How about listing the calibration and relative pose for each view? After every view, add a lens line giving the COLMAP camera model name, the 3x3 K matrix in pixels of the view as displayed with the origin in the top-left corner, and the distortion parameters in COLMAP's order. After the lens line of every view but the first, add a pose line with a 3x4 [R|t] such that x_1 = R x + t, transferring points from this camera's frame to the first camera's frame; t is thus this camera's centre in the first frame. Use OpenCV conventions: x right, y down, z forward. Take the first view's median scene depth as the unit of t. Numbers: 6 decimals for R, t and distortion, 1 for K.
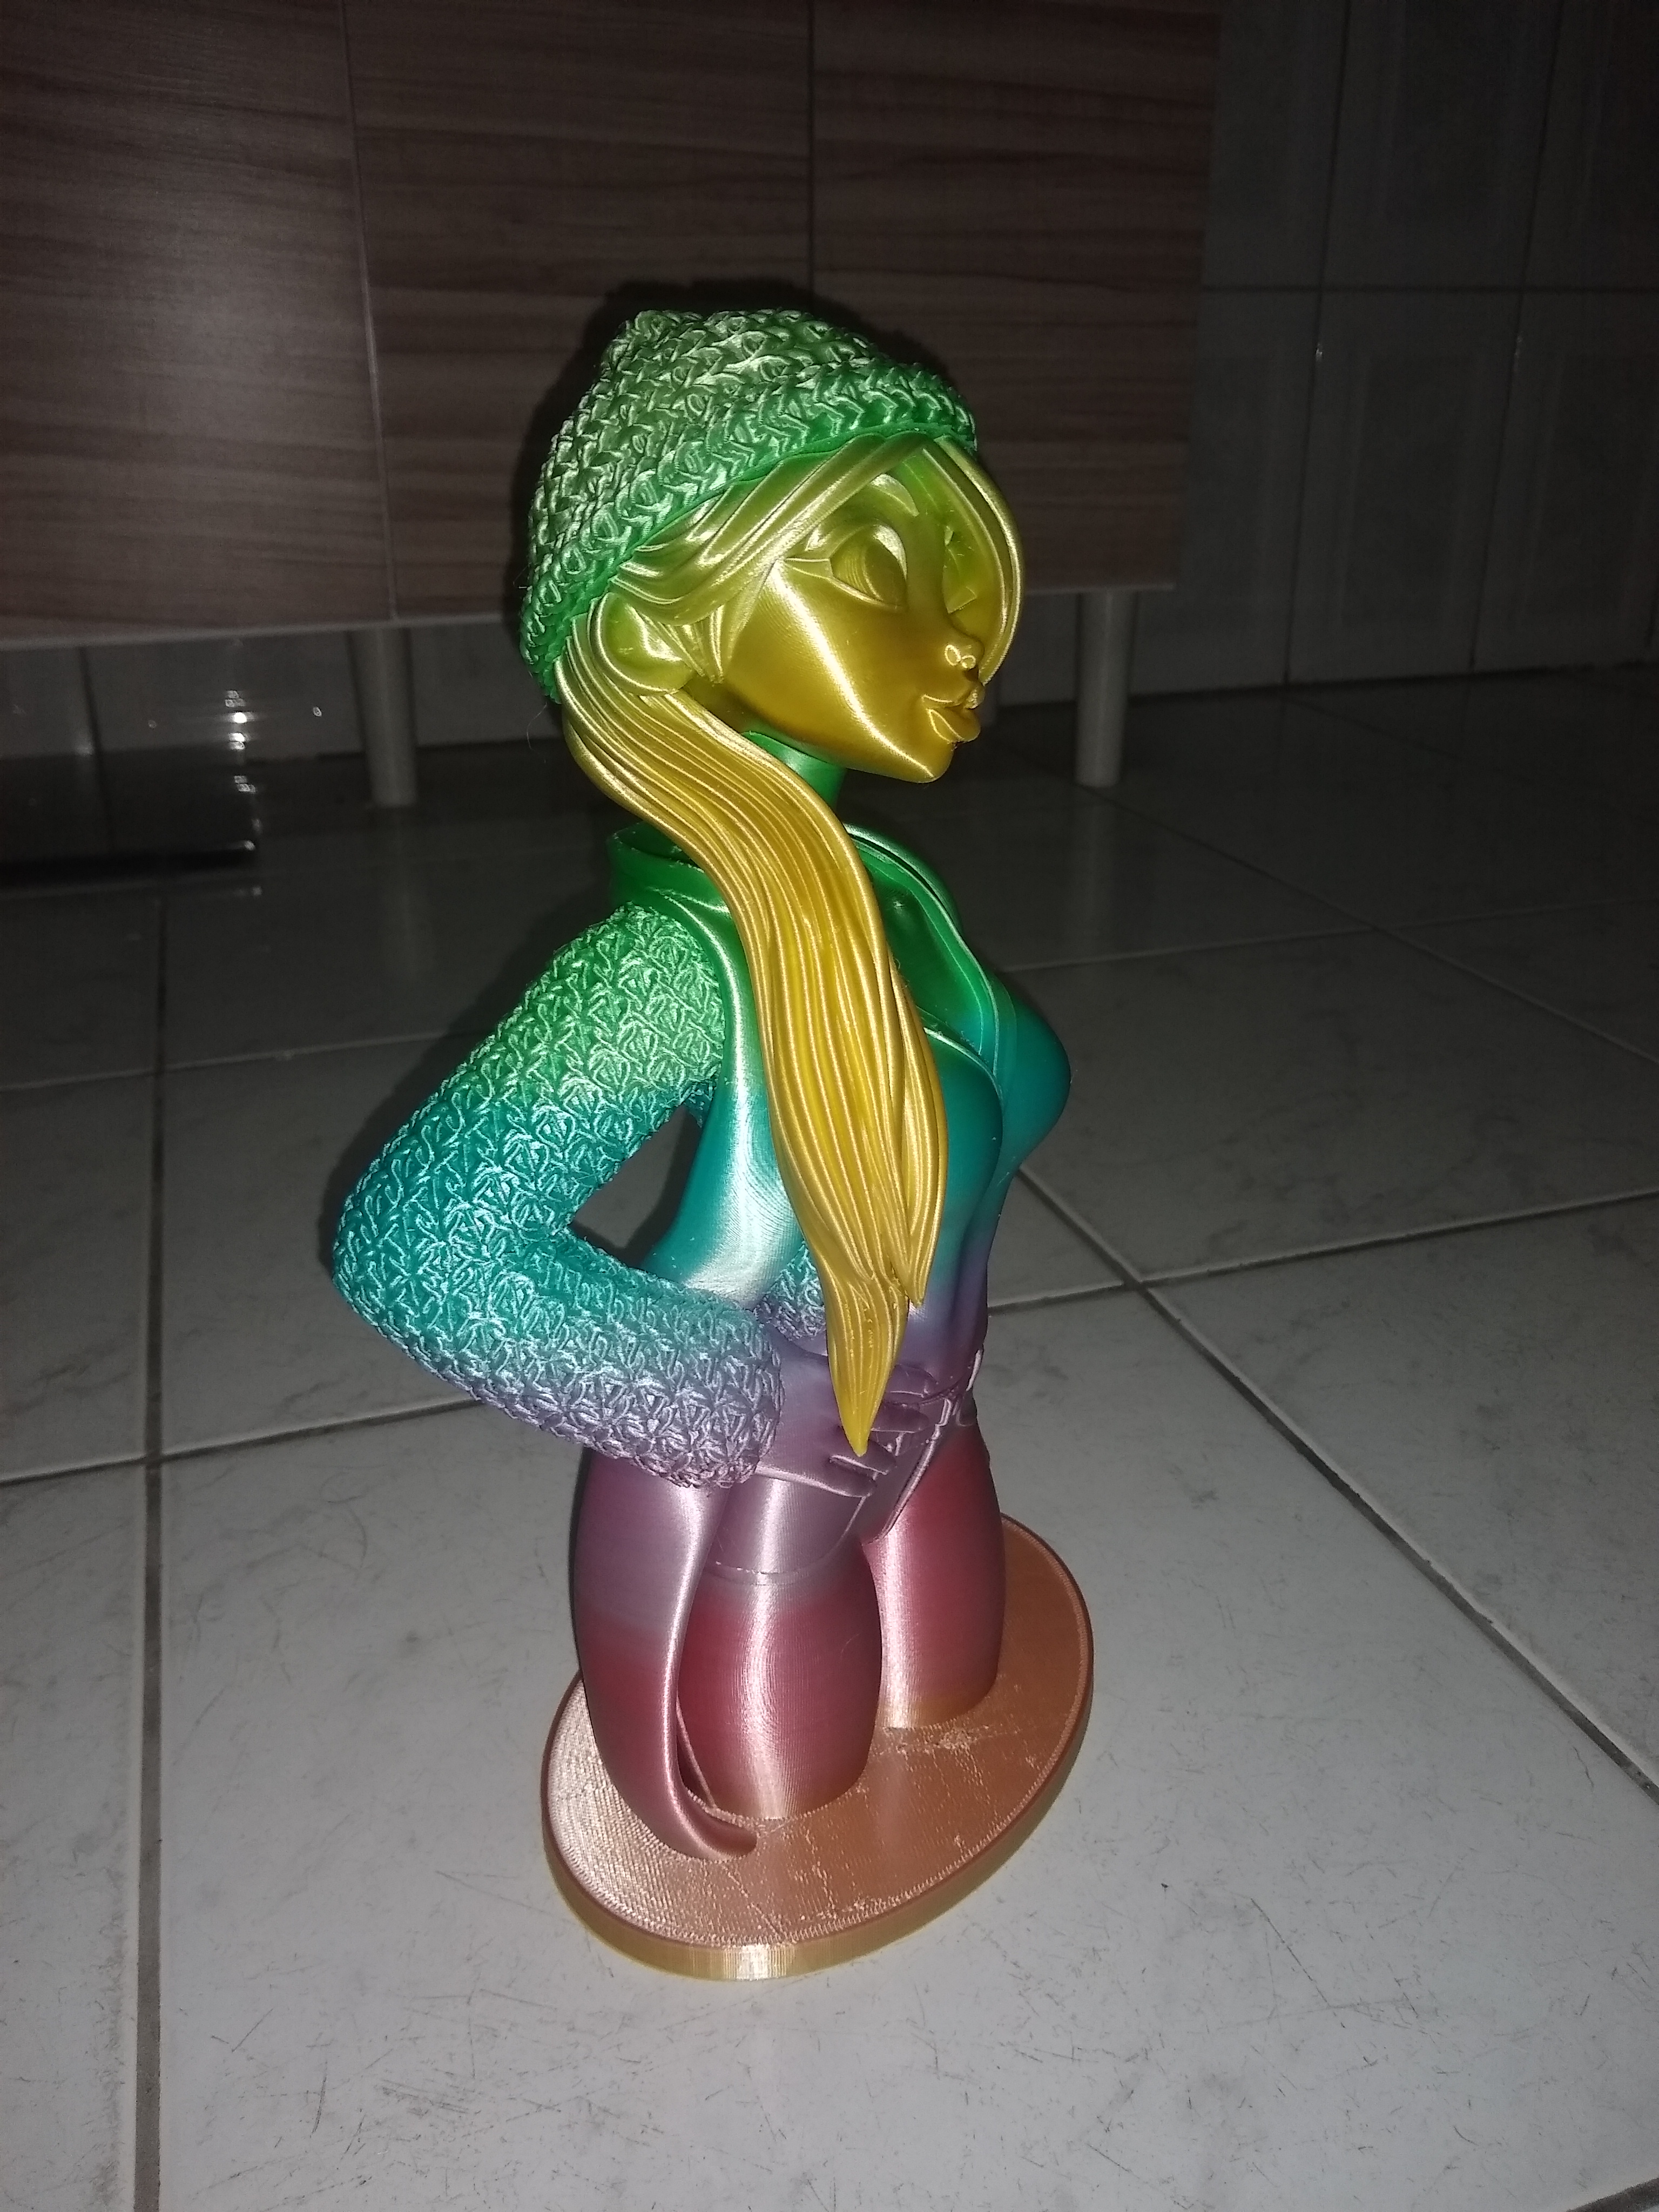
lens RADIAL K [[1801.8, 0, 815.0], [0, 1801.8, 1100.1], [0, 0, 1]] dist [-0.027980, 0.016822]
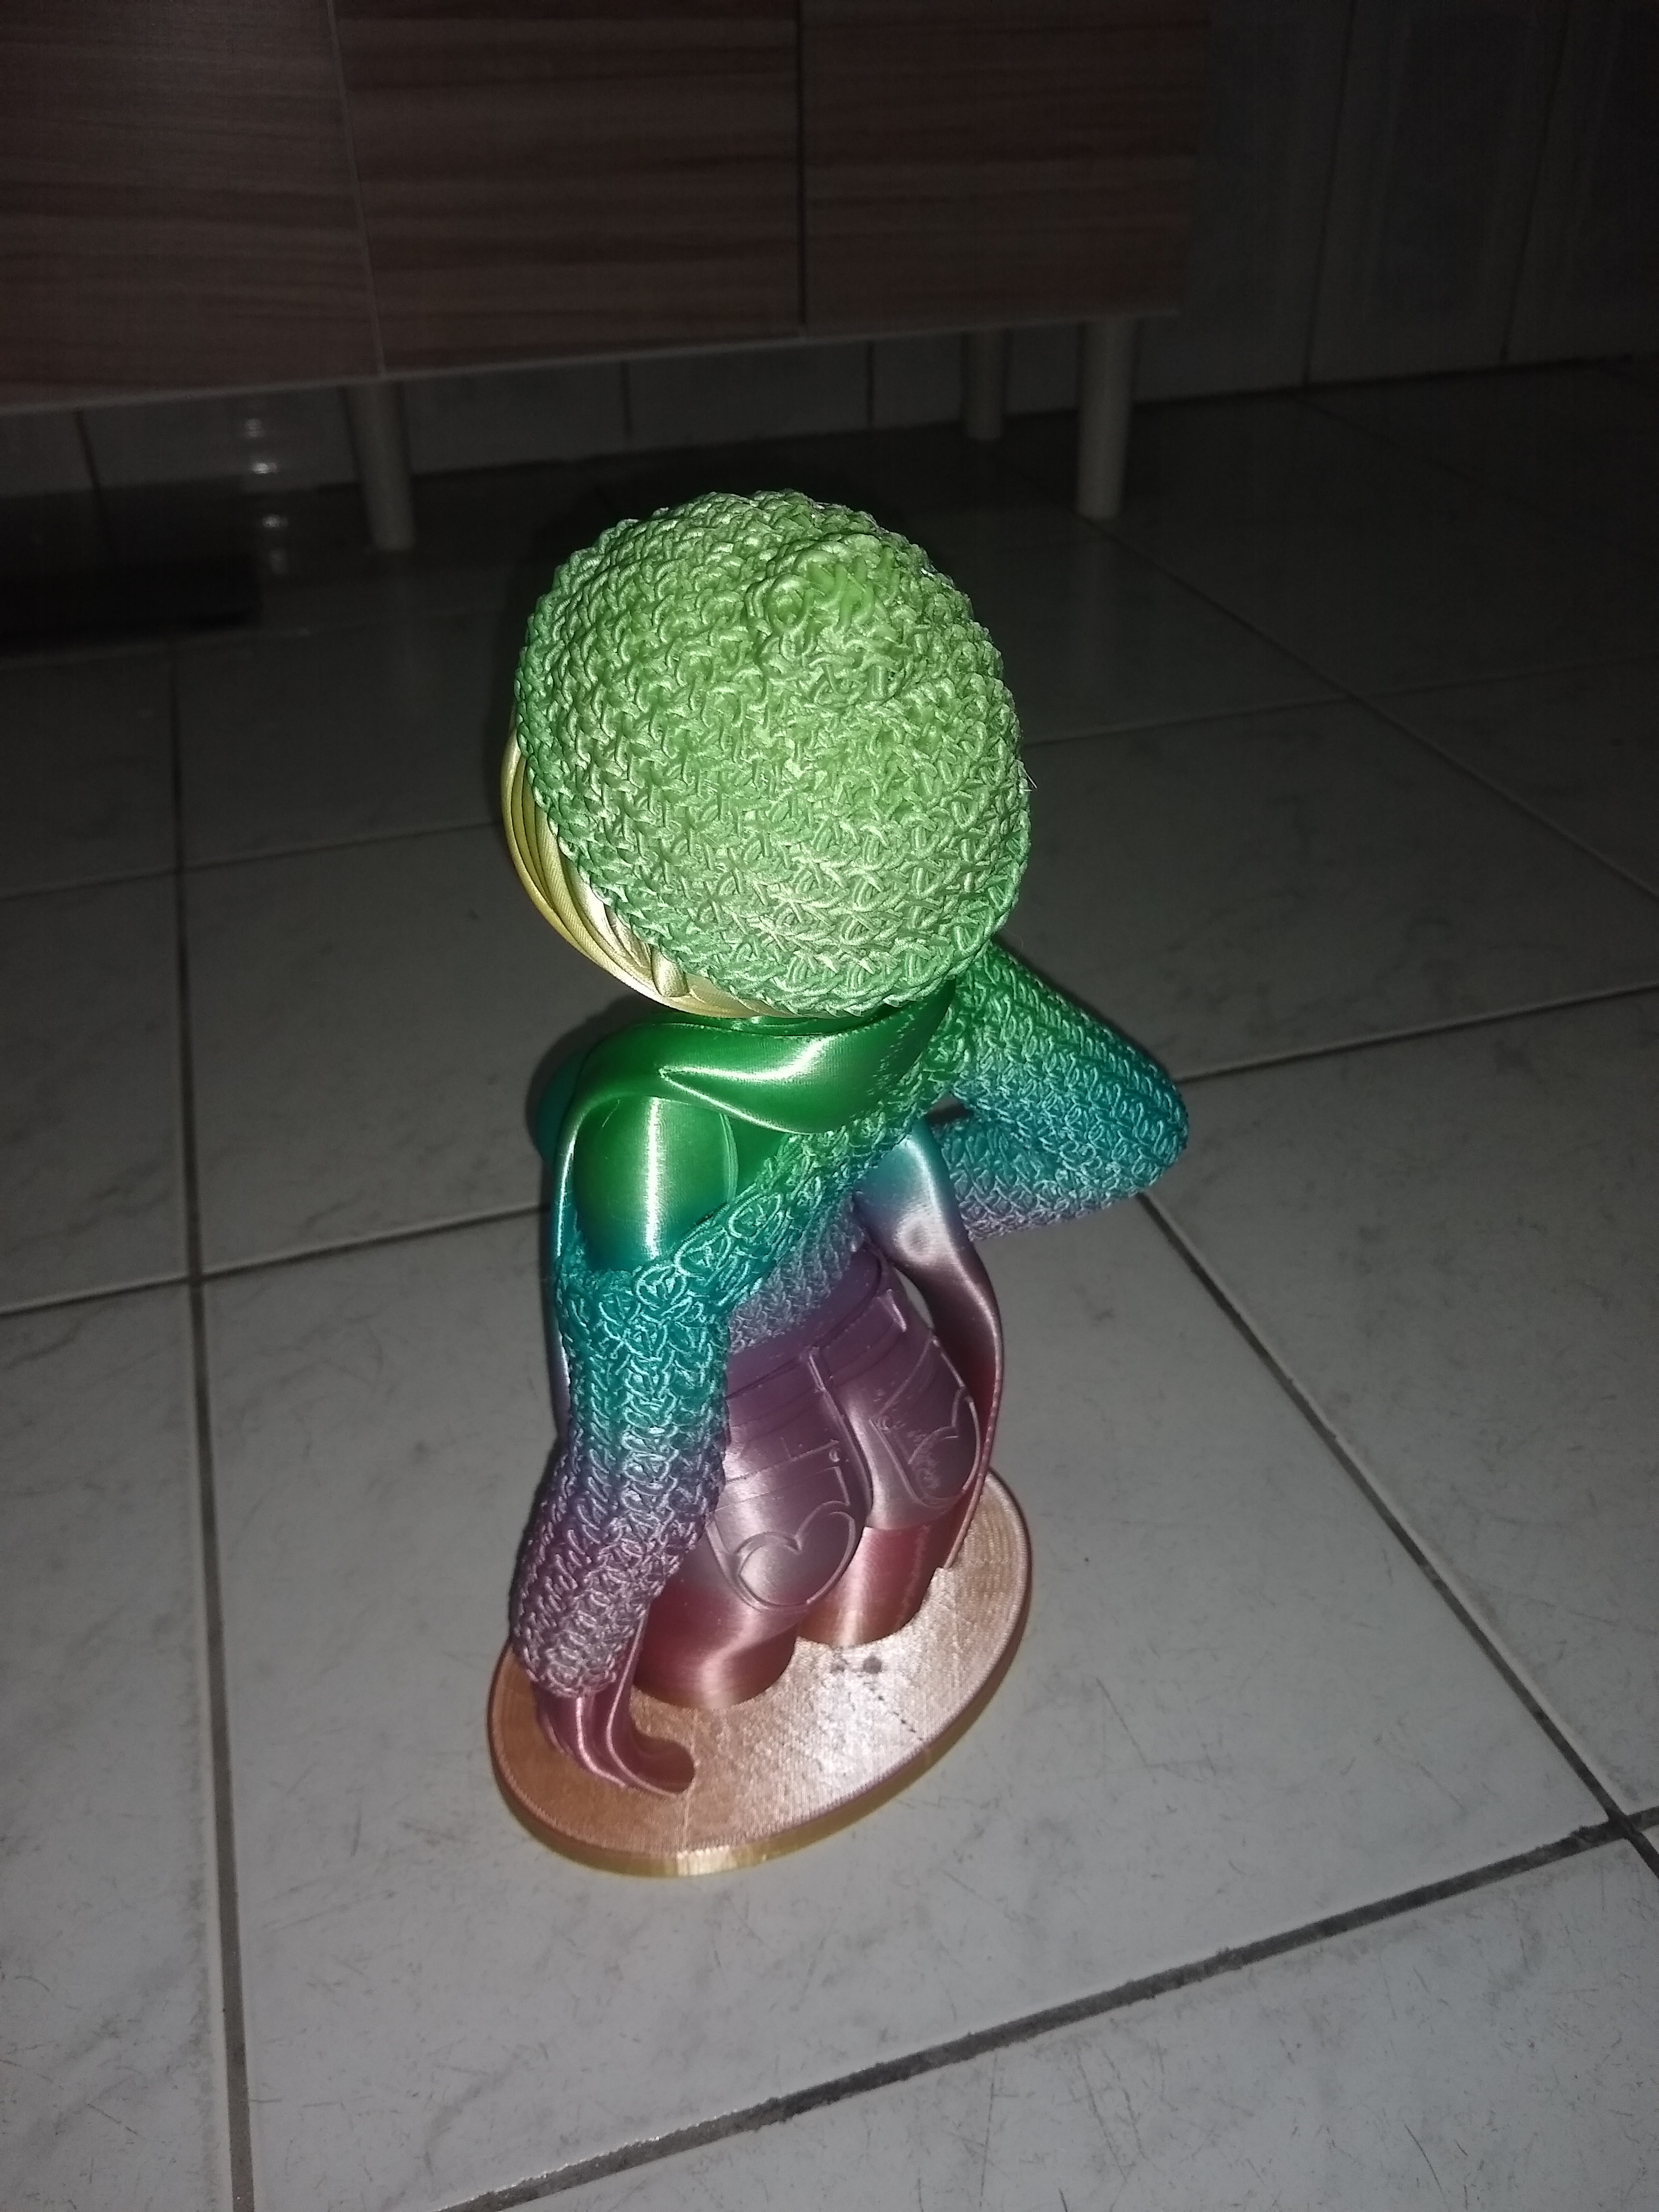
lens RADIAL K [[1801.8, 0, 812.9], [0, 1801.8, 1124.6], [0, 0, 1]] dist [-0.027980, 0.016822]
pose [[0.999764, -0.000894, -0.021704, 0.060120], [0.005390, 0.978119, 0.207978, -0.152498], [0.021043, -0.208046, 0.977893, -0.114573]]
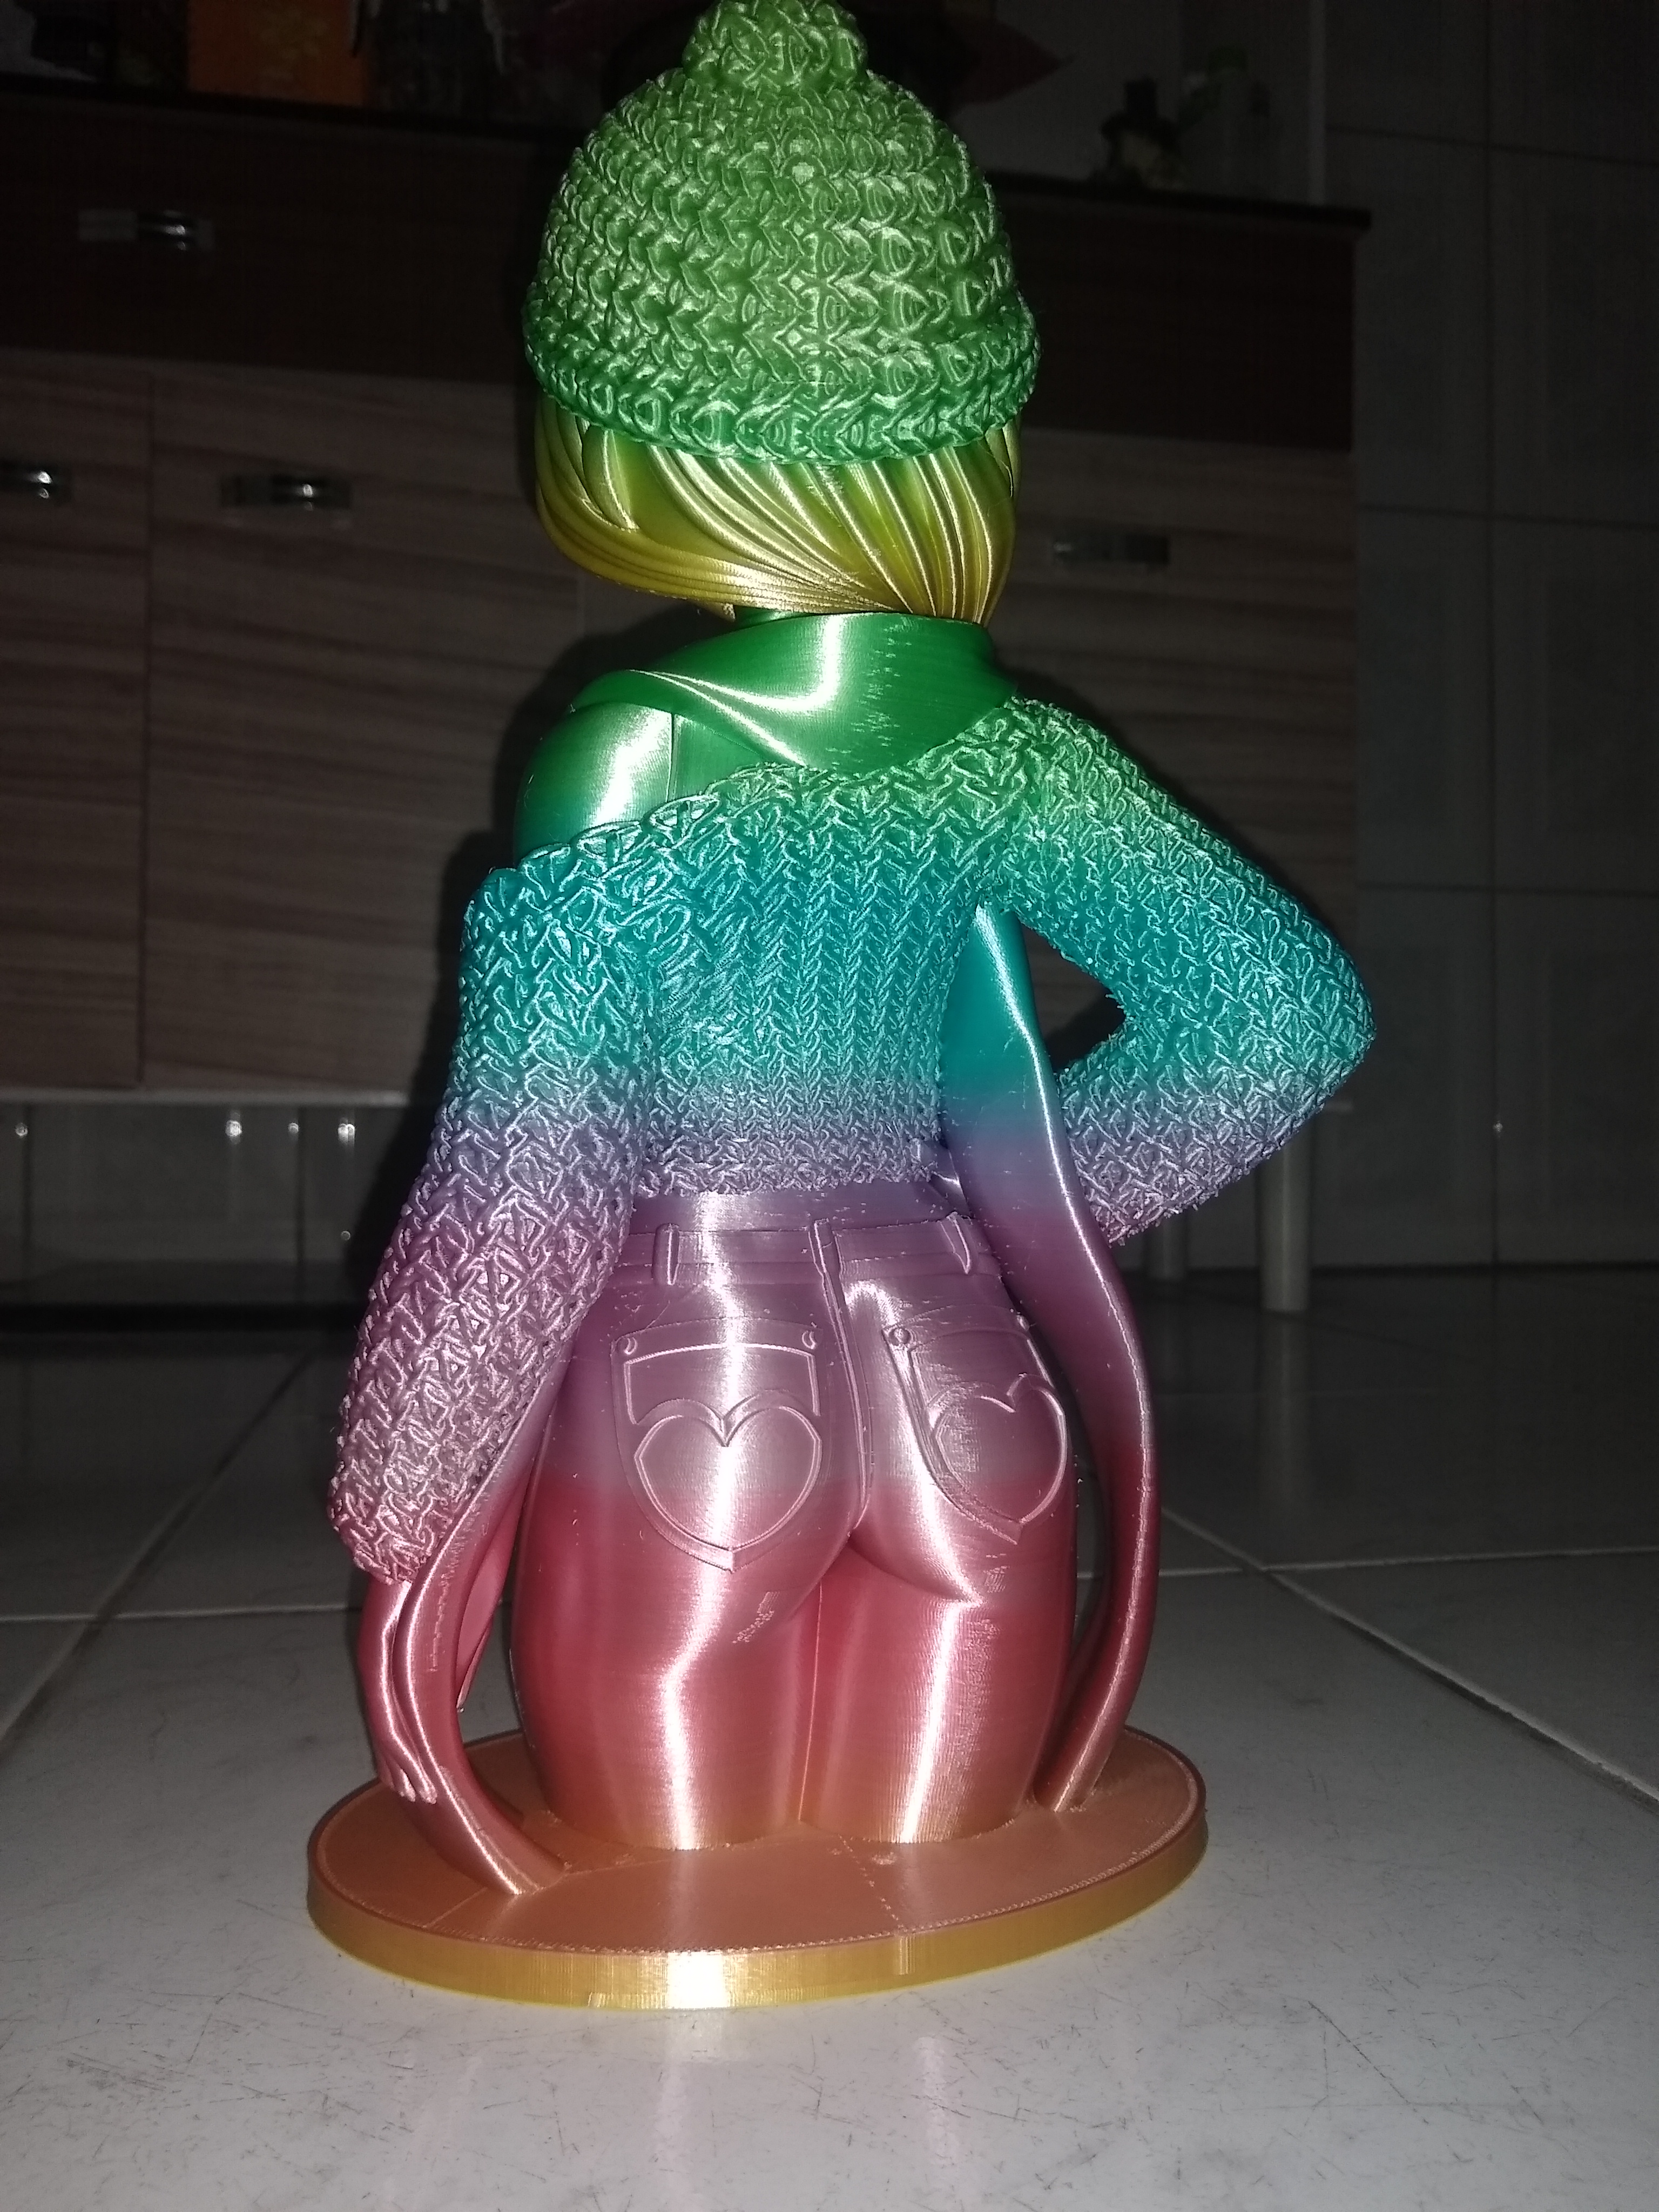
lens RADIAL K [[1801.8, 0, 809.2], [0, 1801.8, 1091.8], [0, 0, 1]] dist [-0.027980, 0.016822]
pose [[0.989814, 0.007190, -0.142185, 0.117660], [-0.064524, 0.912915, -0.403018, 0.335034], [0.126905, 0.408087, 0.904080, 0.150828]]
